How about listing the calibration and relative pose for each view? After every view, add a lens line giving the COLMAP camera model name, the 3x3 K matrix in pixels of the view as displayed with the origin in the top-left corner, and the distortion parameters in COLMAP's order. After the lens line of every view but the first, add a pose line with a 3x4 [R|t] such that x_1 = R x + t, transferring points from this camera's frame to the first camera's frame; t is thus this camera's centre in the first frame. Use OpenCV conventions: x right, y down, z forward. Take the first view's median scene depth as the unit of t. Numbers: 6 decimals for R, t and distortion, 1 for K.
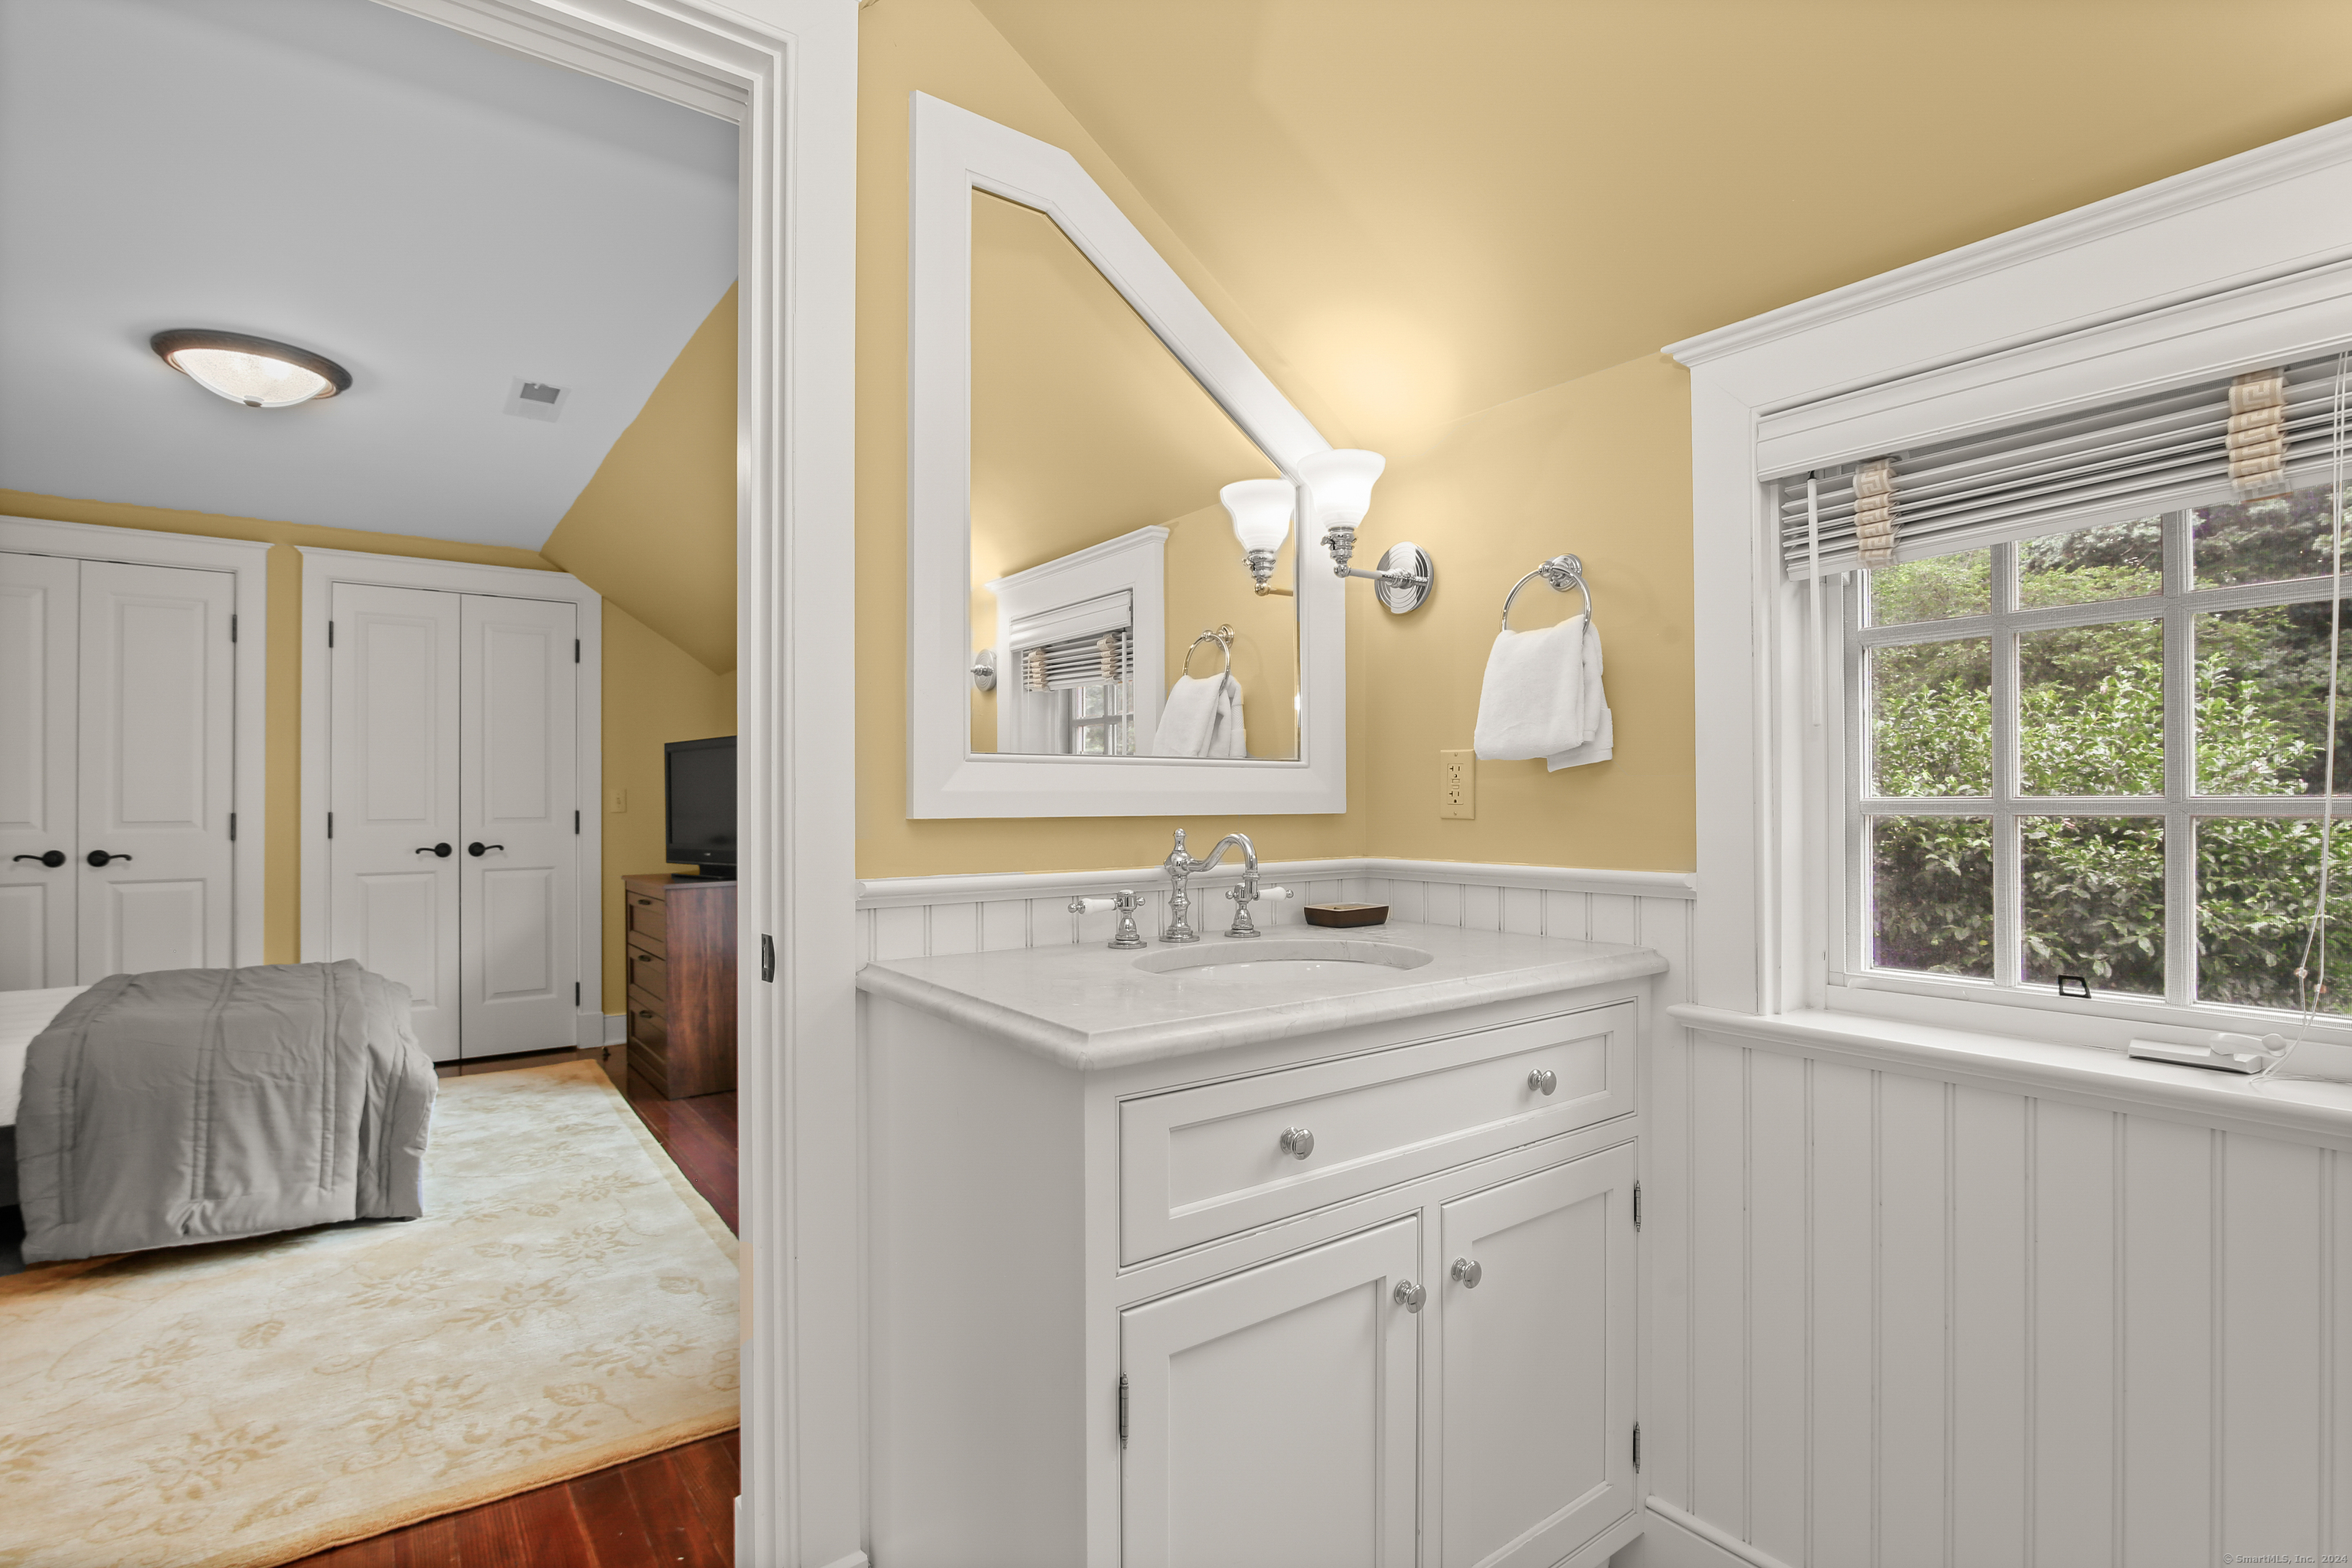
lens RADIAL K [[1096.8, 0, 1206.7], [0, 1096.8, 797.9], [0, 0, 1]] dist [-0.015998, 0.000990]
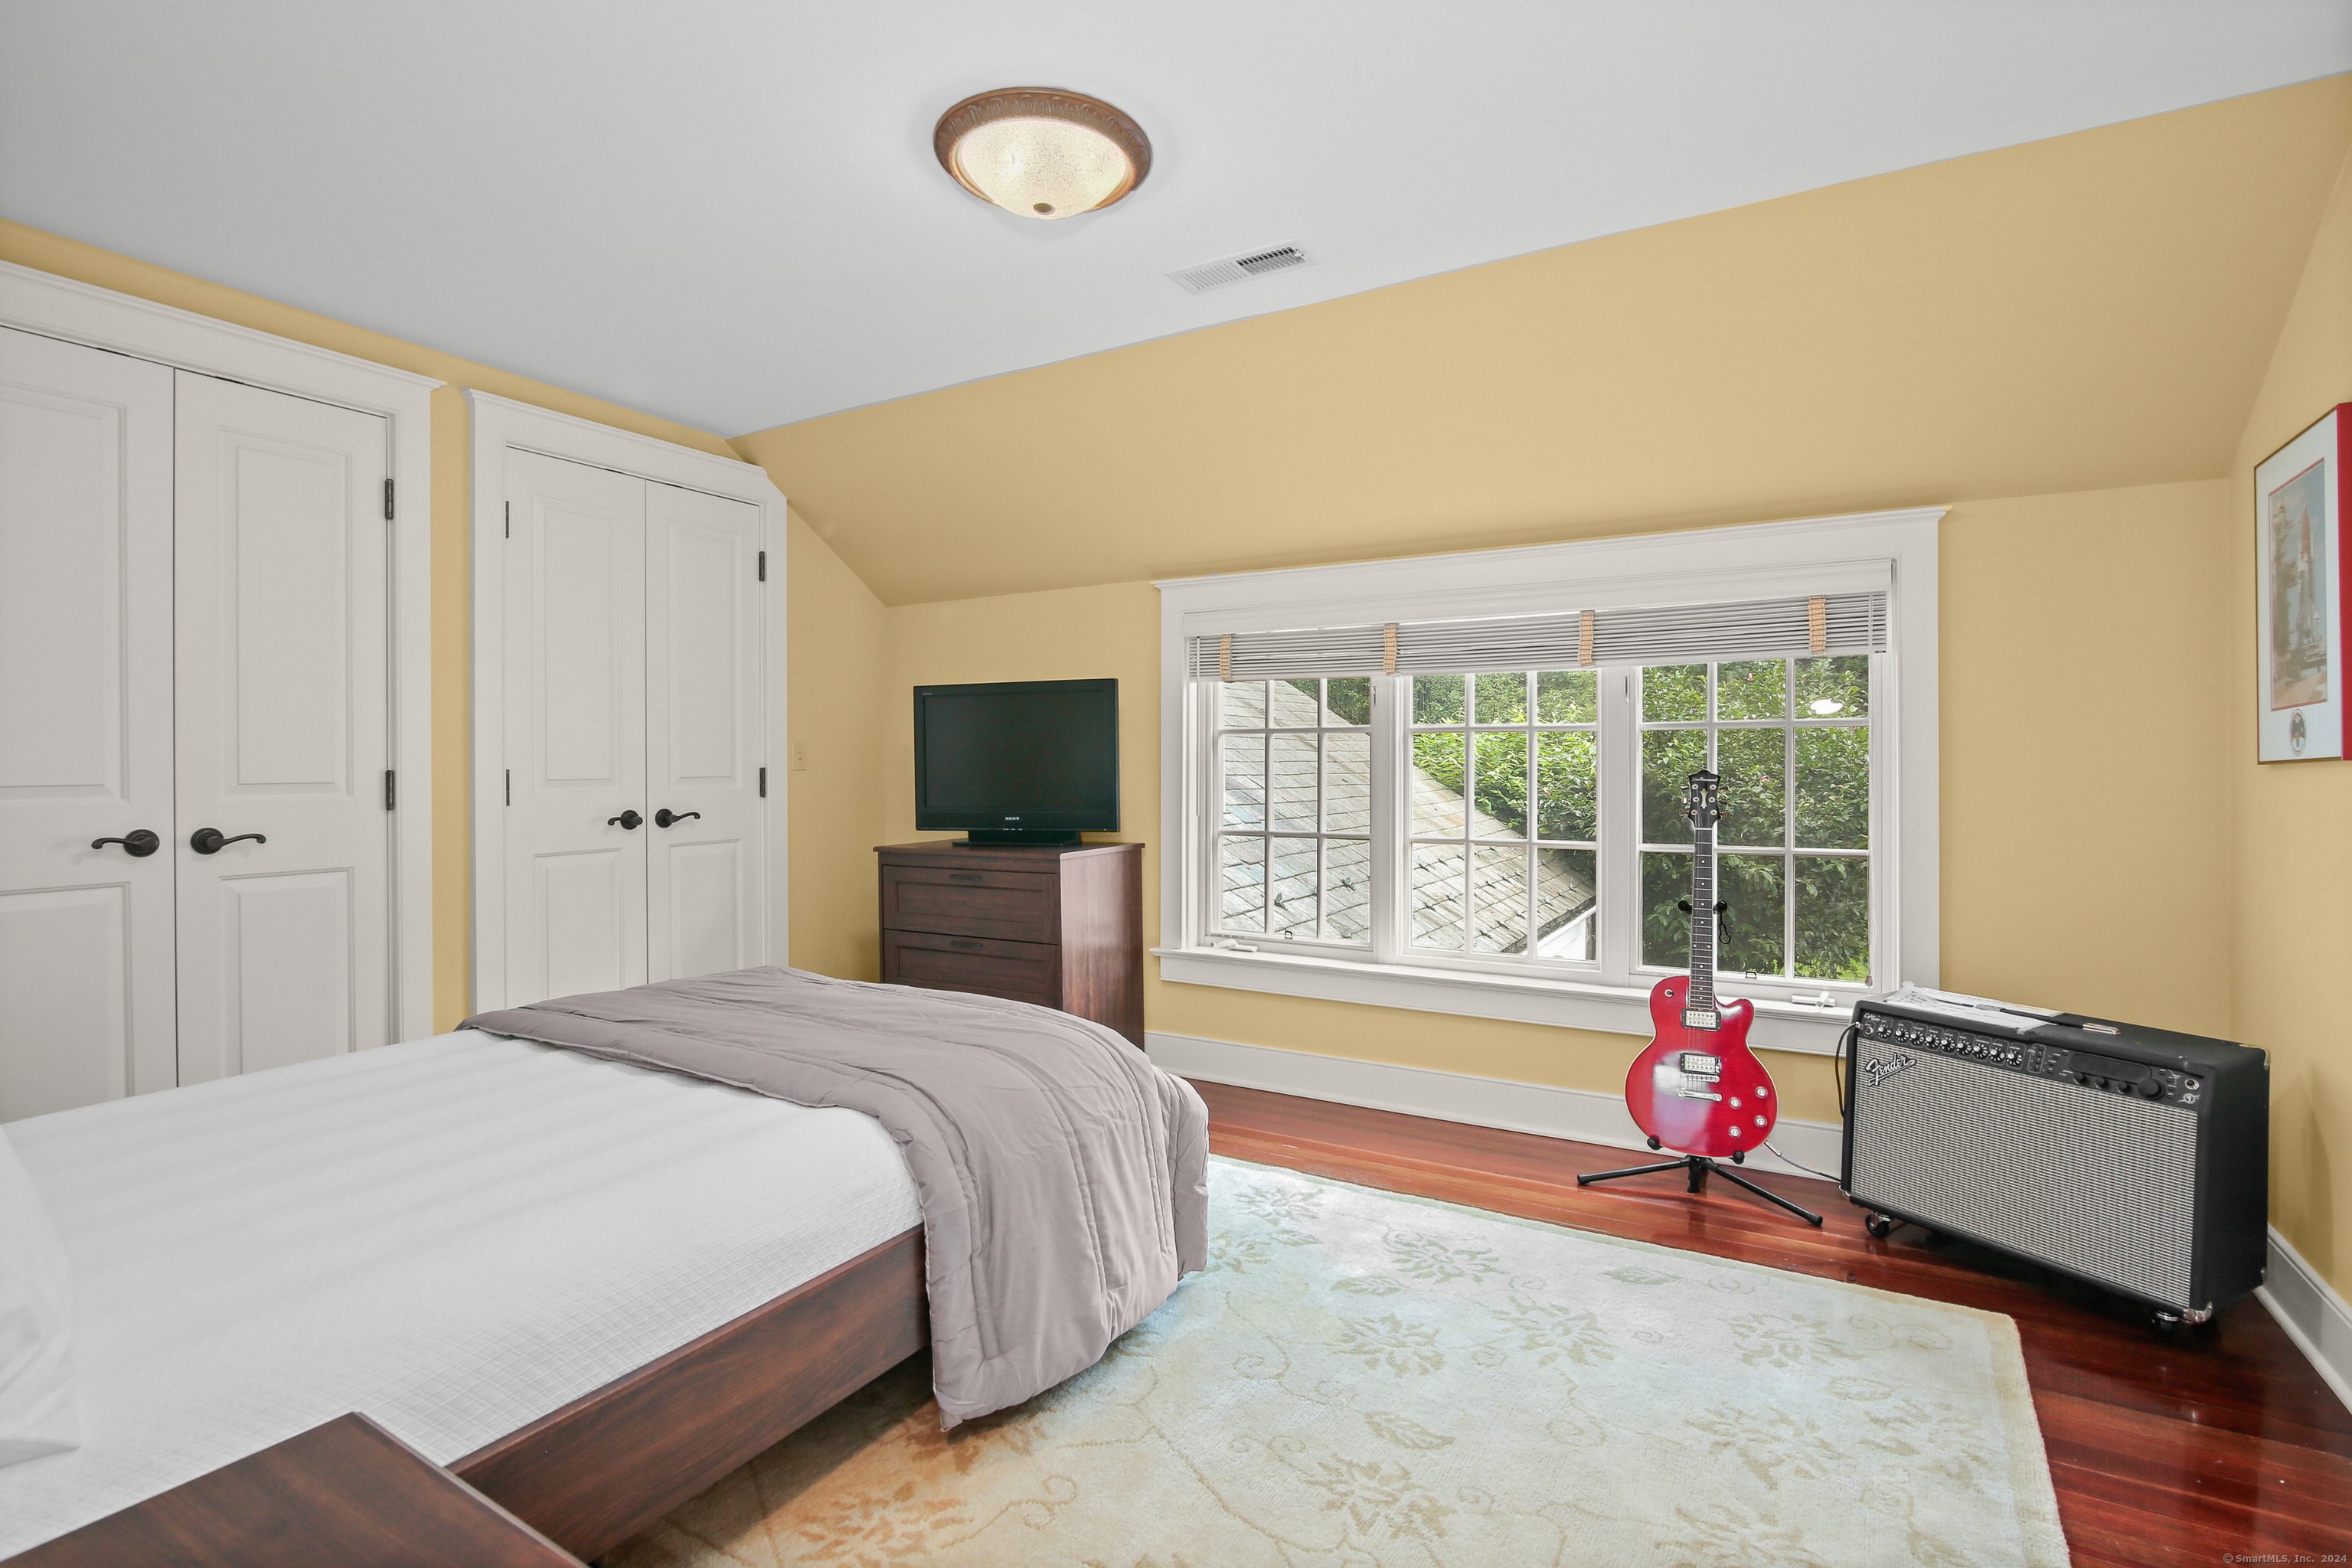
lens RADIAL K [[1087.5, 0, 1213.2], [0, 1087.5, 772.3], [0, 0, 1]] dist [-0.017371, -0.000519]
pose [[0.921067, -0.001813, 0.389399, -0.729192], [-0.003330, 0.999916, 0.012531, 0.005501], [-0.389389, -0.012838, 0.920984, 0.186970]]
